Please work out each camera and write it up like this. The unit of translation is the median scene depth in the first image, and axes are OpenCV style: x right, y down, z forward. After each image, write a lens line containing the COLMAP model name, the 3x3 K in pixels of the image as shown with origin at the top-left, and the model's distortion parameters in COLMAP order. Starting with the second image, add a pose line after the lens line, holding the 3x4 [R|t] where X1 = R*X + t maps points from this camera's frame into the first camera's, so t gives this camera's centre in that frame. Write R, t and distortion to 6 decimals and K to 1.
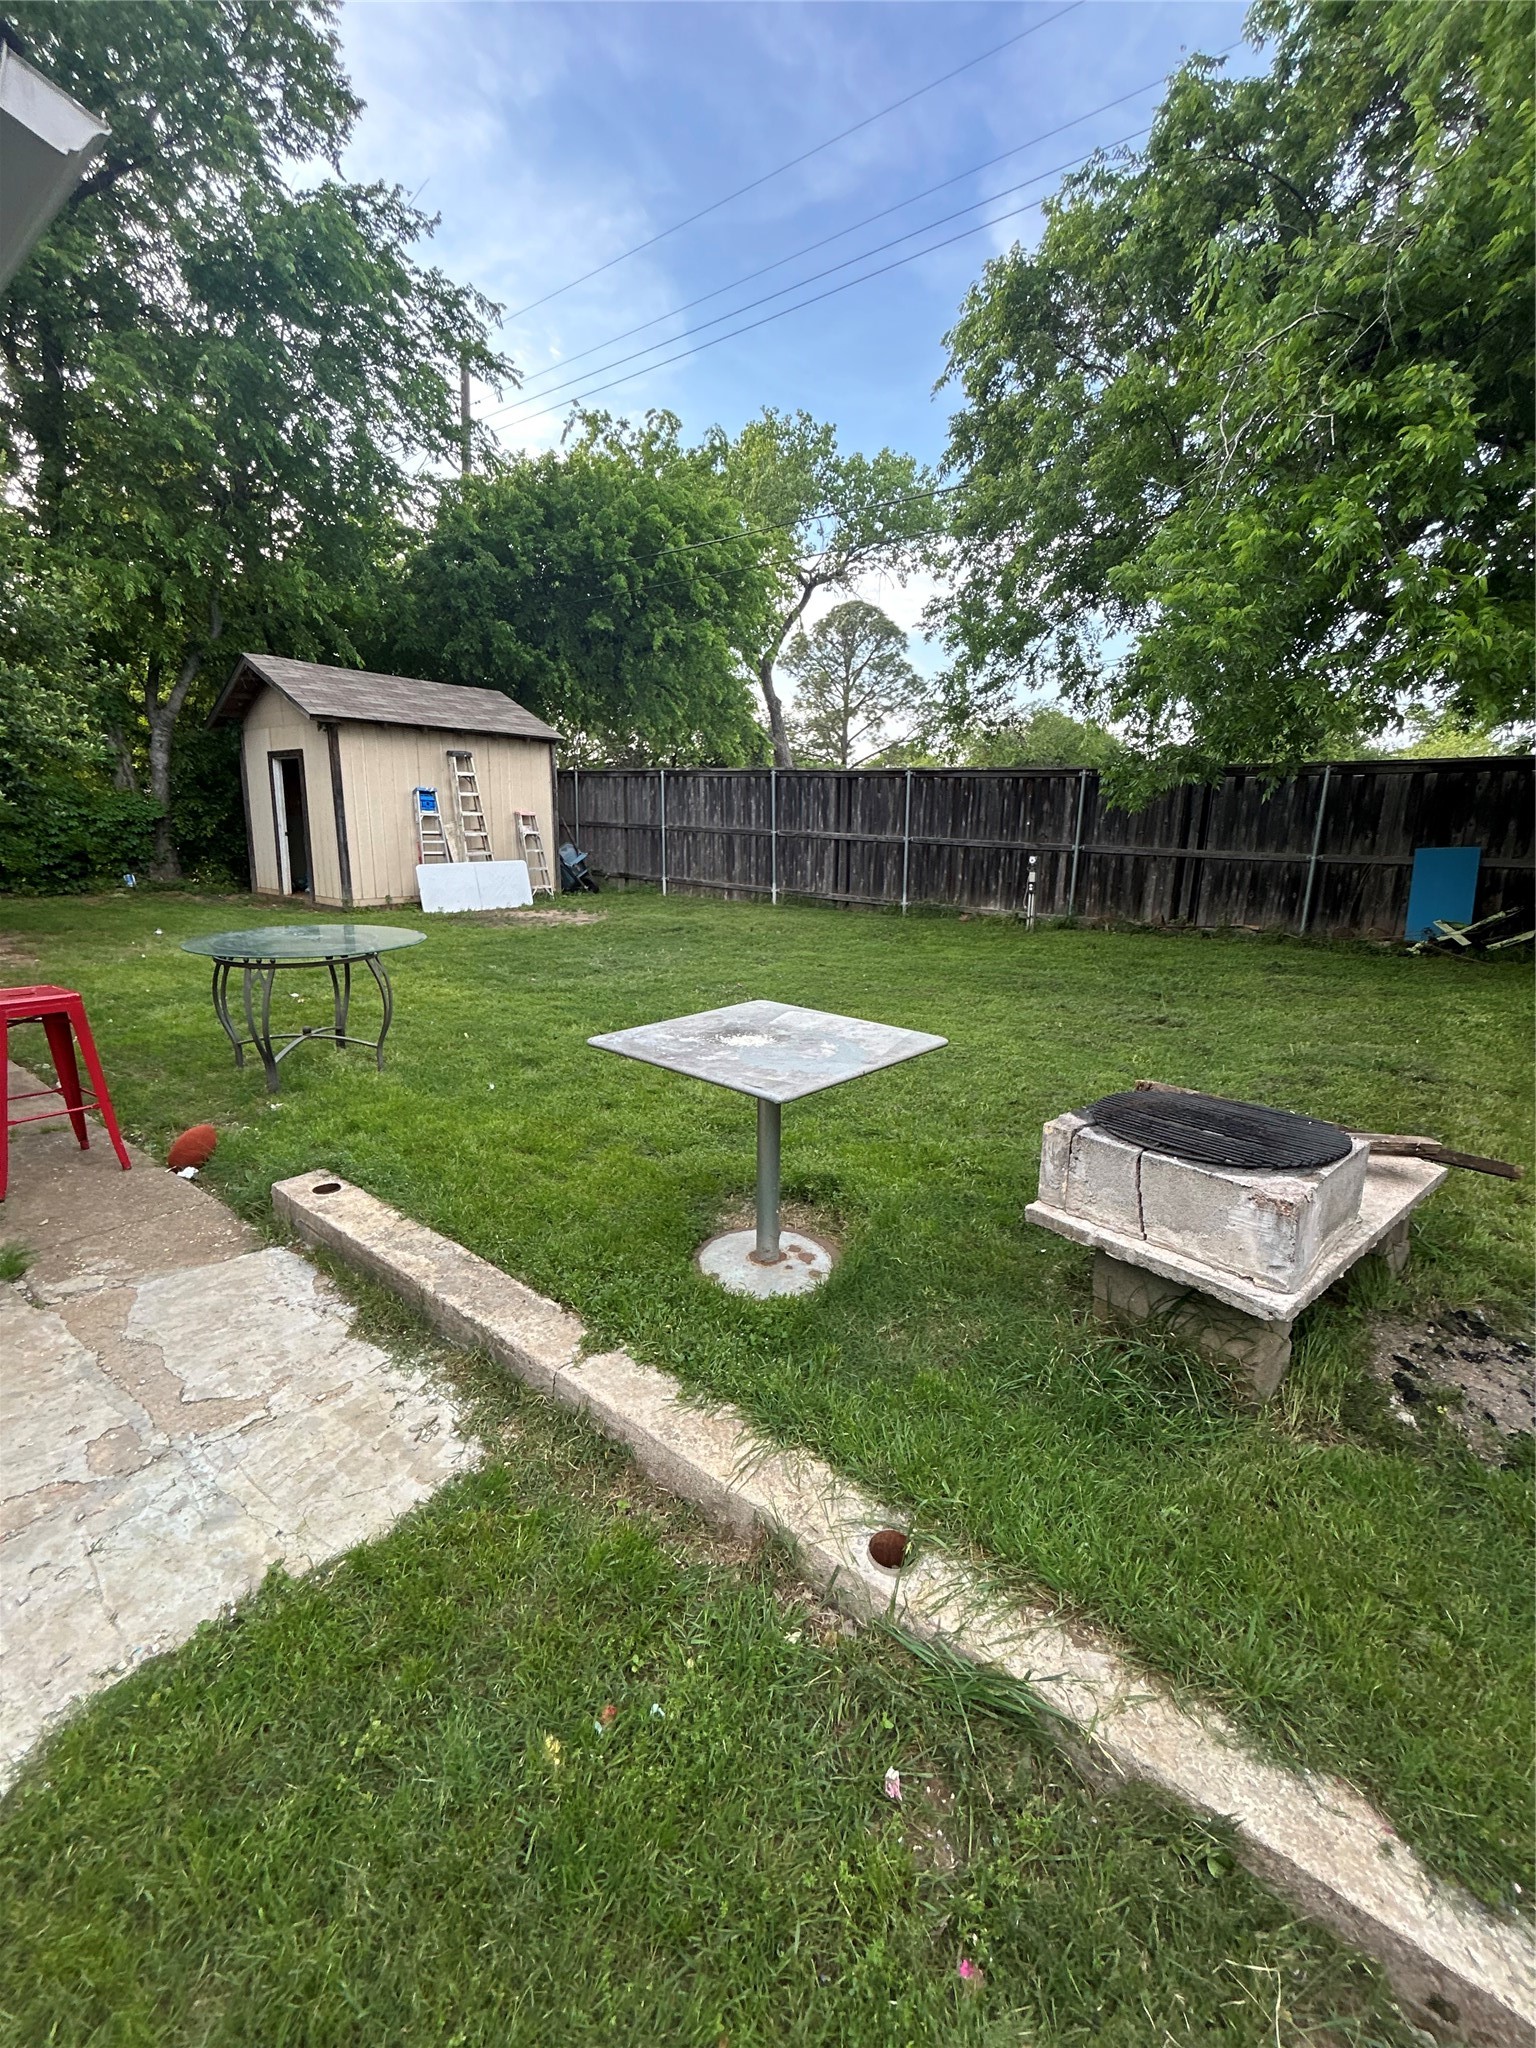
lens RADIAL K [[831.0, 0, 770.5], [0, 831.0, 1018.5], [0, 0, 1]] dist [-0.001058, -0.000443]
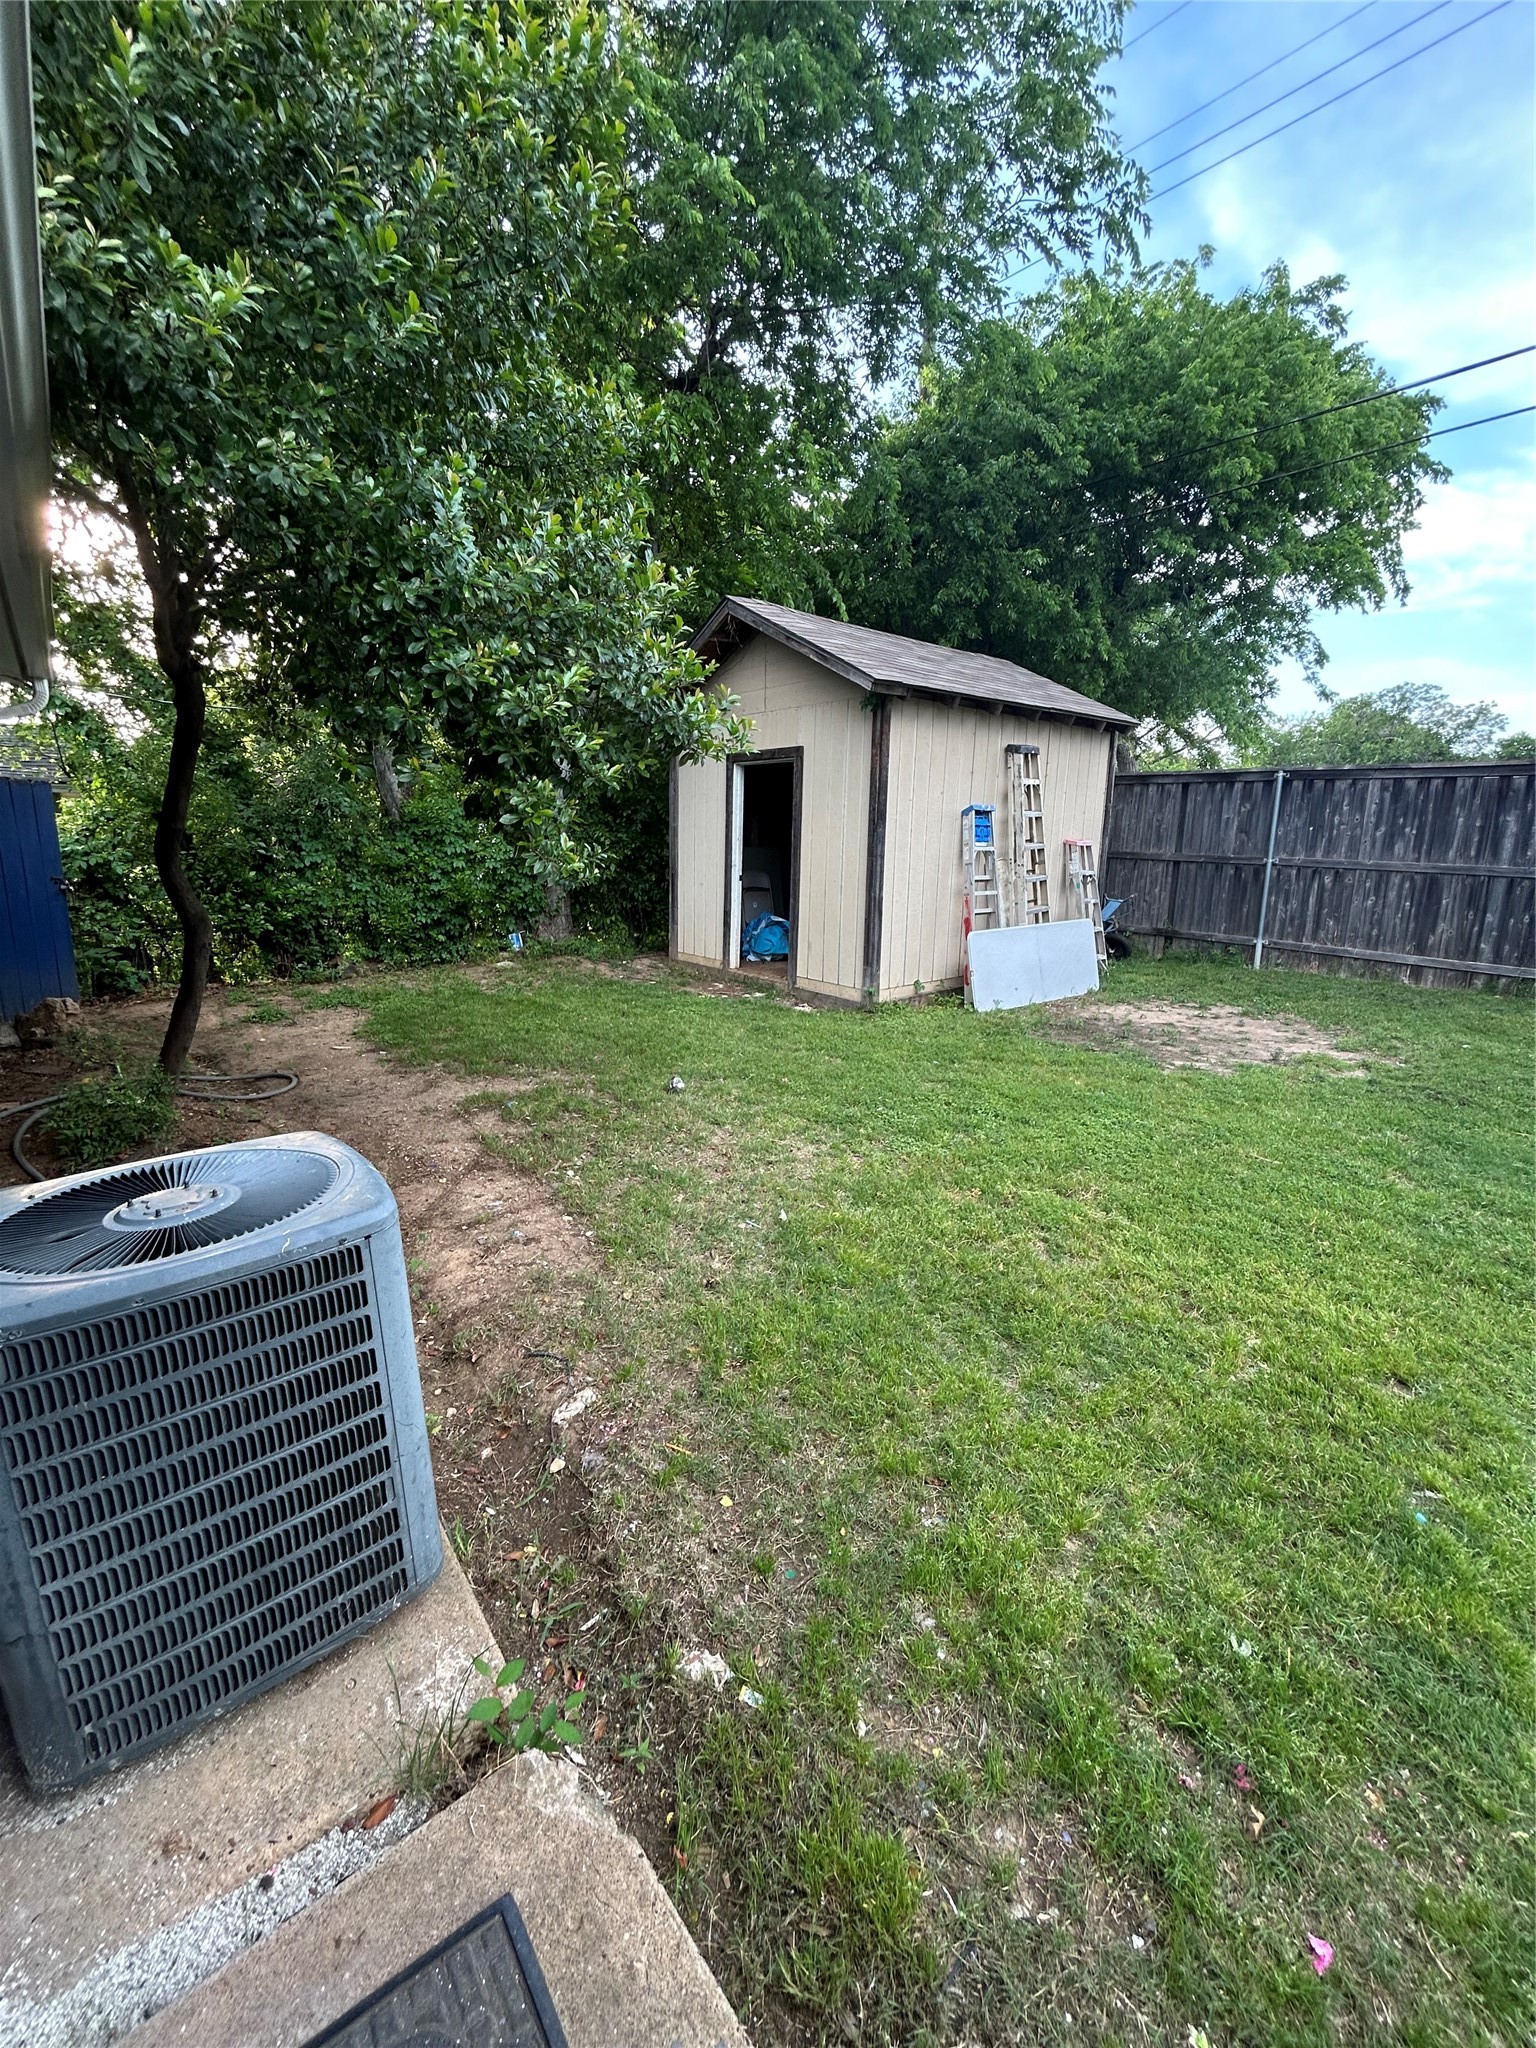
lens RADIAL K [[831.0, 0, 775.2], [0, 831.0, 1021.7], [0, 0, 1]] dist [-0.001058, -0.000443]
pose [[0.975825, 0.039270, -0.214996, -0.423638], [-0.042230, 0.999066, -0.009191, -0.106724], [0.214434, 0.018049, 0.976572, 0.374951]]
